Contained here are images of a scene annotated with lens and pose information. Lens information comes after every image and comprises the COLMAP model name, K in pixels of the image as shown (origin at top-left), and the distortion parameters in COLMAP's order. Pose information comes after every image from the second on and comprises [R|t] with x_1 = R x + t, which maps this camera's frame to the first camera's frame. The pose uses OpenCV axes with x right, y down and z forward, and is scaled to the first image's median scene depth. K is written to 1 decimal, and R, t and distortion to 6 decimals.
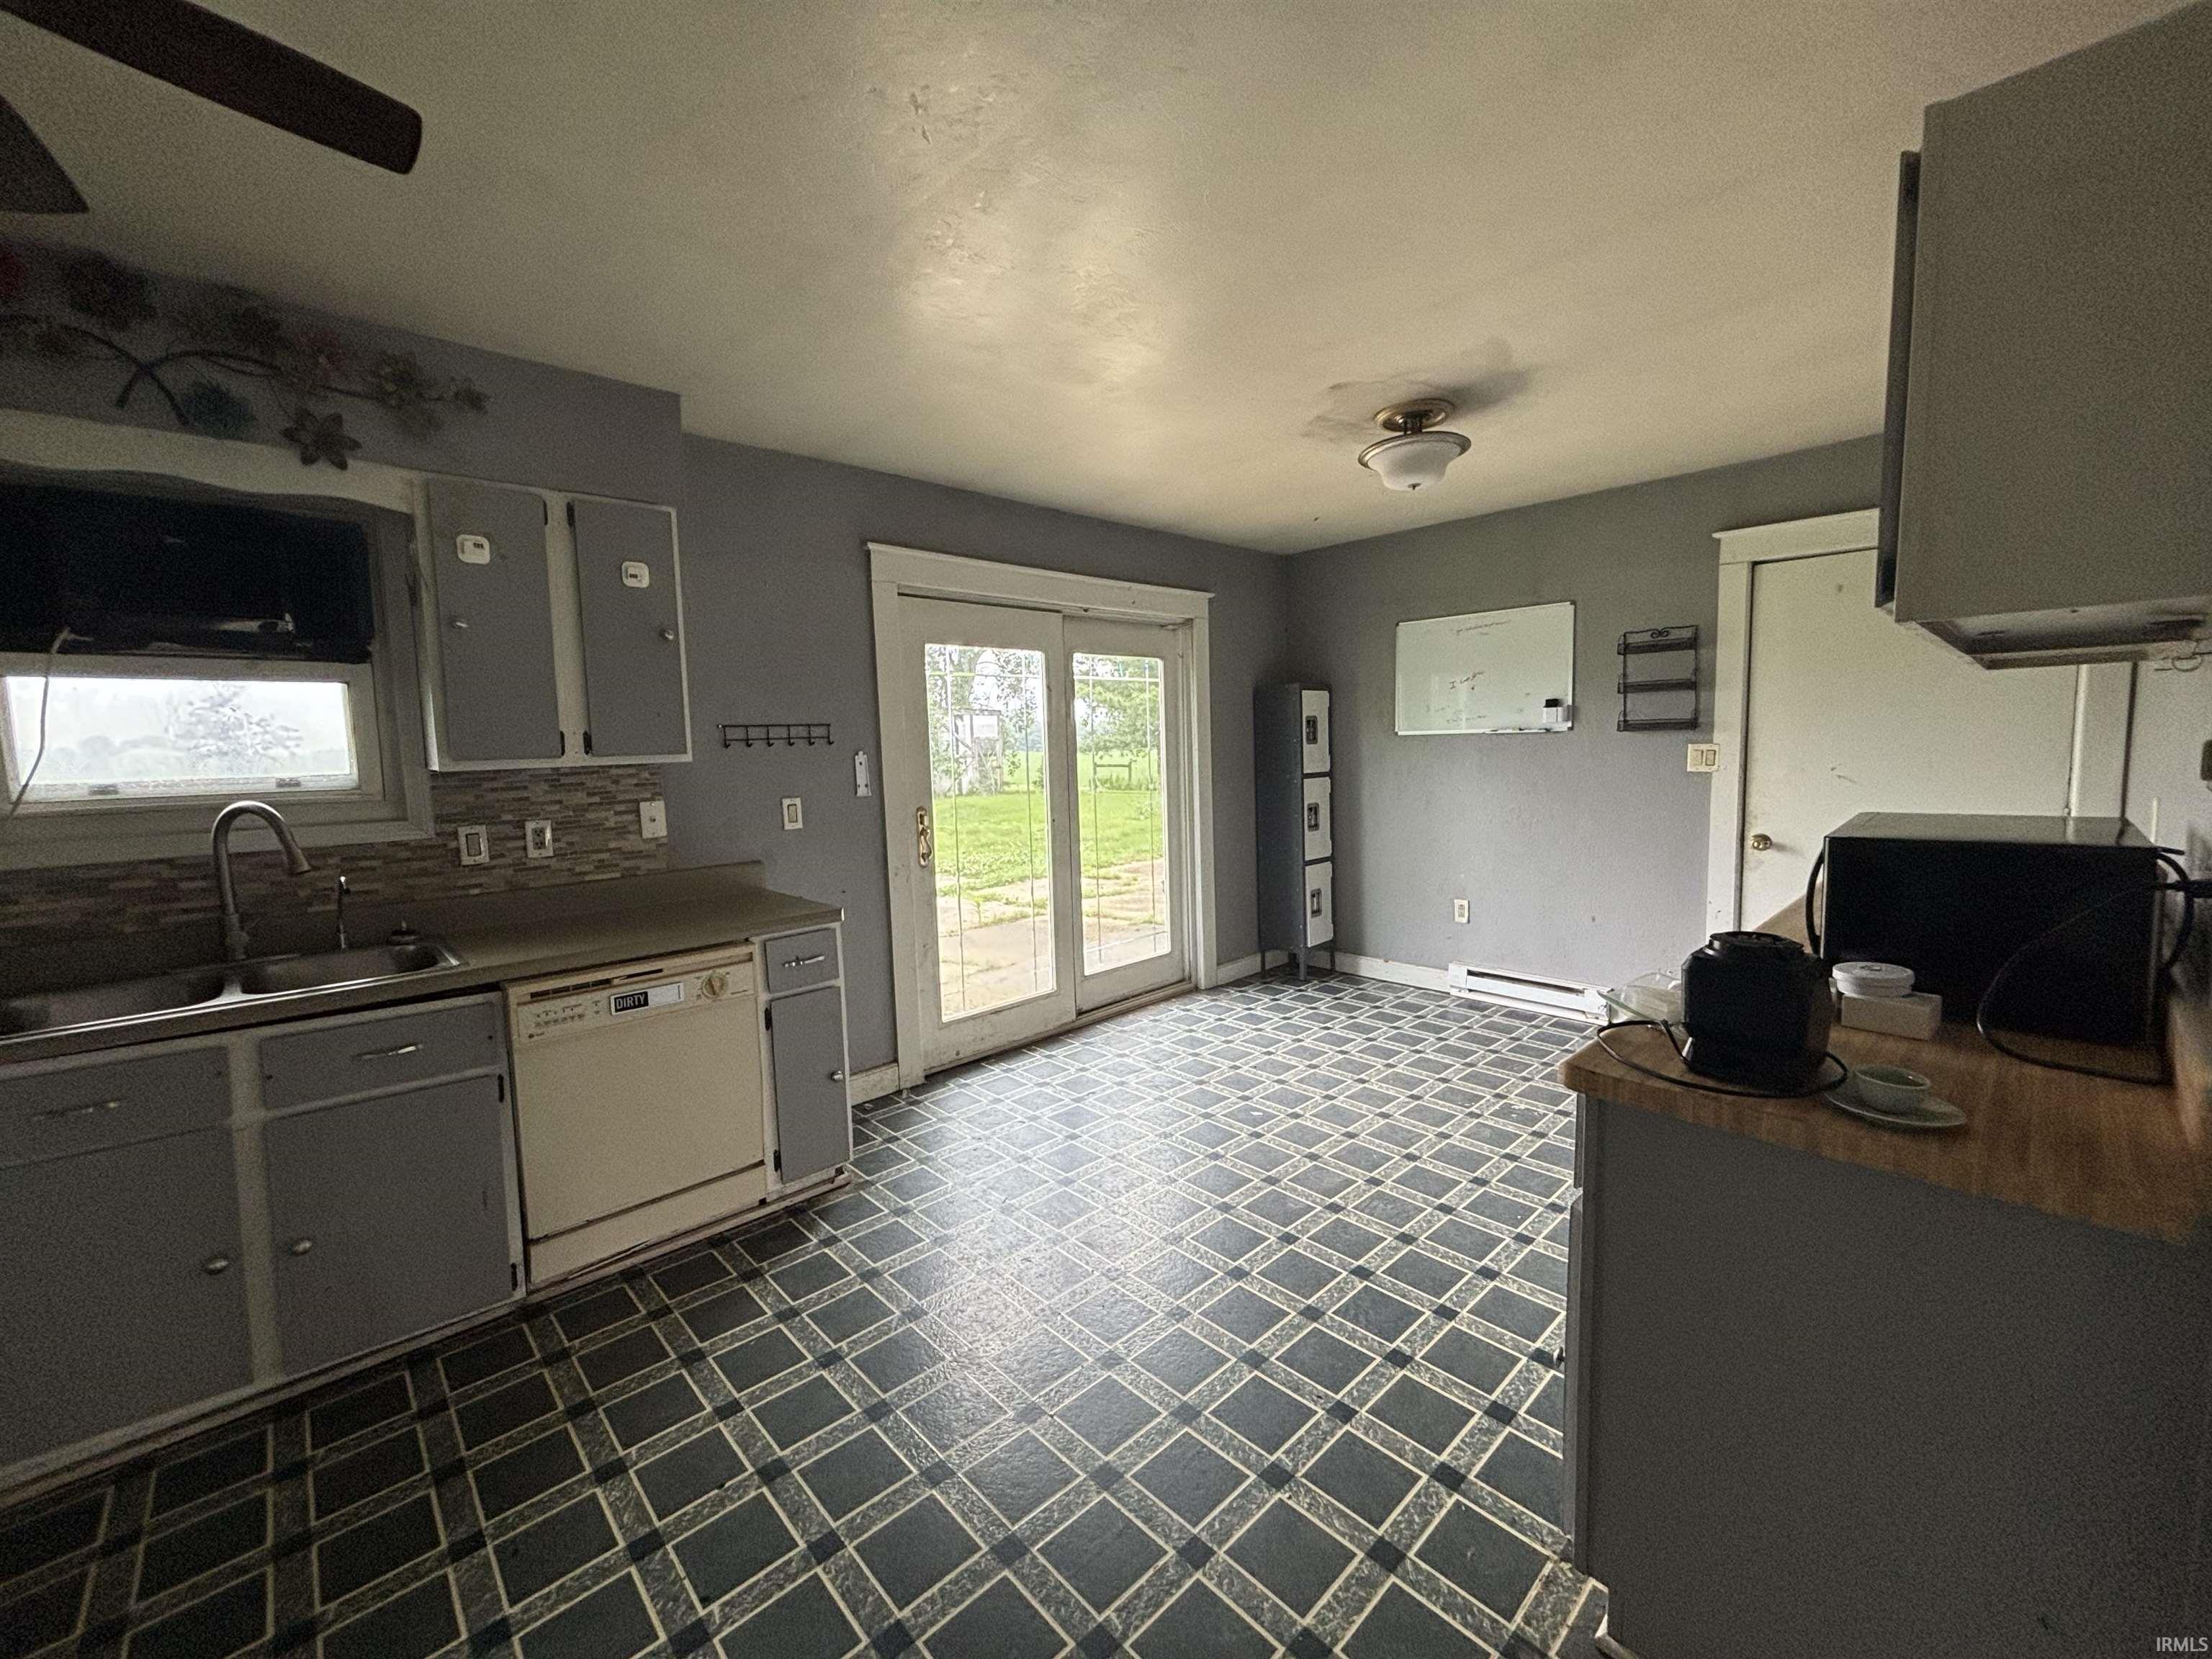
lens RADIAL K [[891.2, 0, 1112.8], [0, 891.2, 829.9], [0, 0, 1]] dist [0.003135, 0.000077]
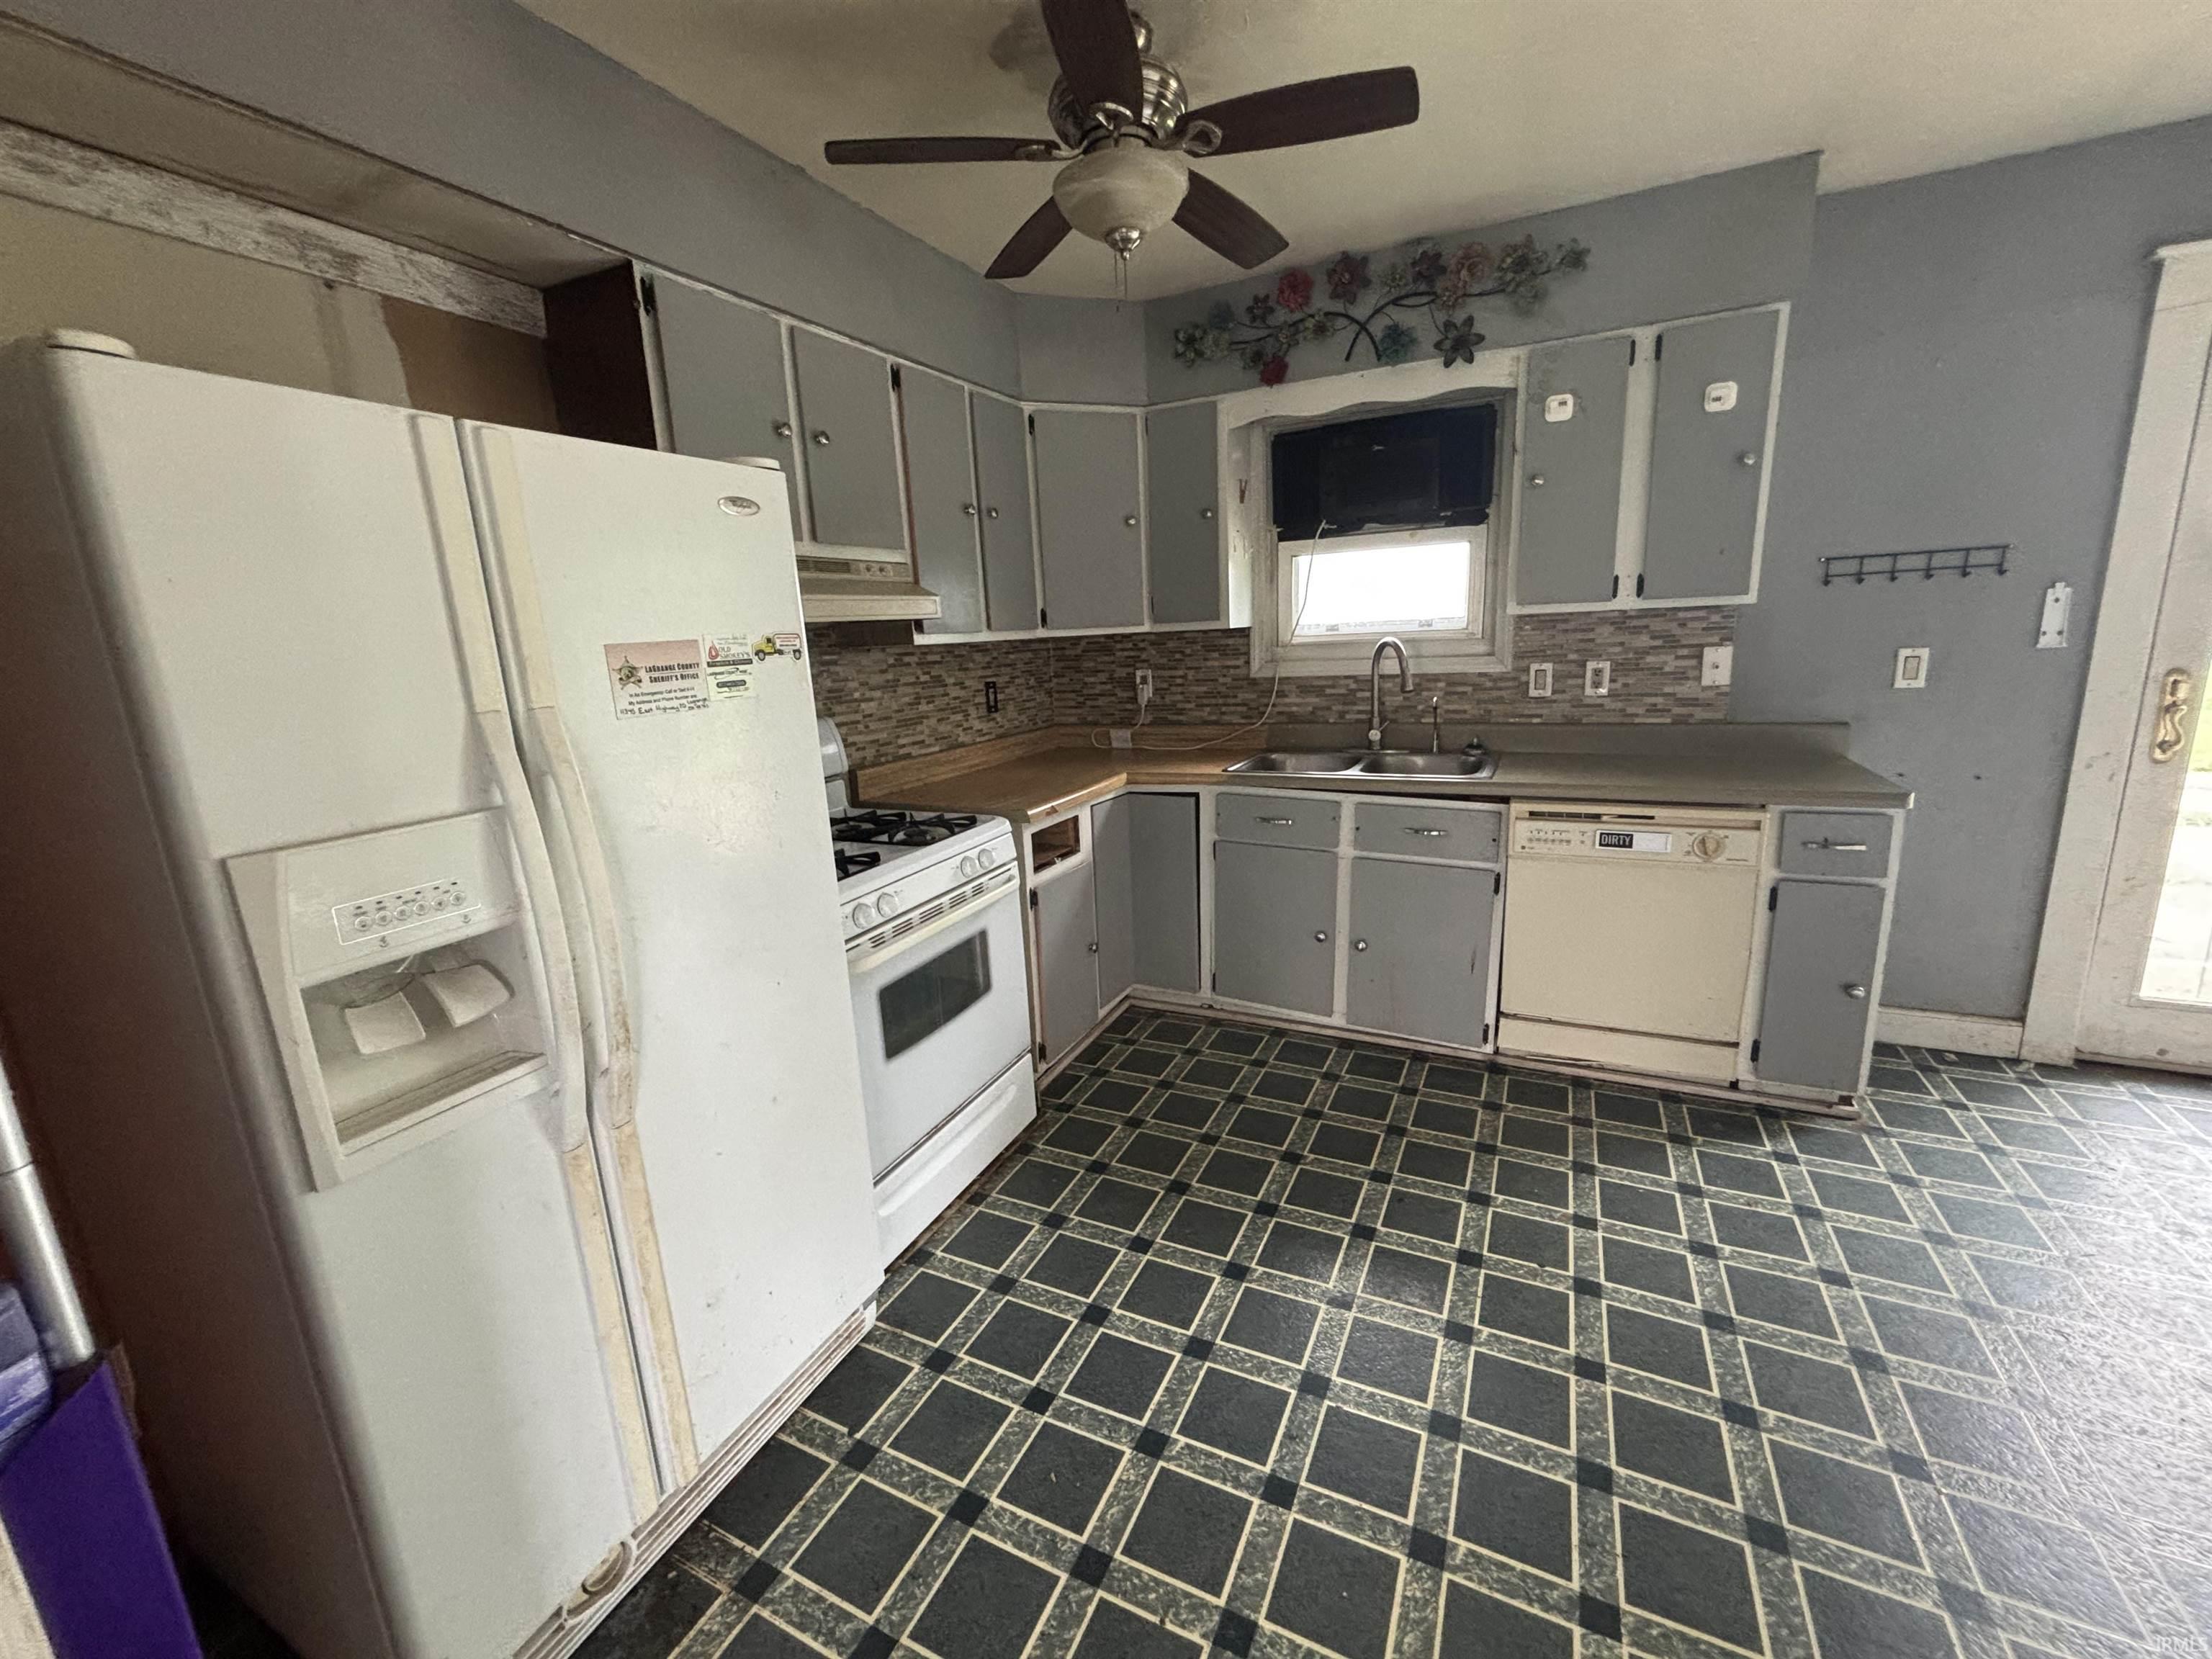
lens RADIAL K [[891.2, 0, 1112.8], [0, 891.2, 829.9], [0, 0, 1]] dist [0.003135, 0.000077]
pose [[0.360066, 0.217394, -0.907244, 0.181548], [-0.058288, 0.975813, 0.210691, -0.005014], [0.931104, -0.022981, 0.364029, 0.065996]]
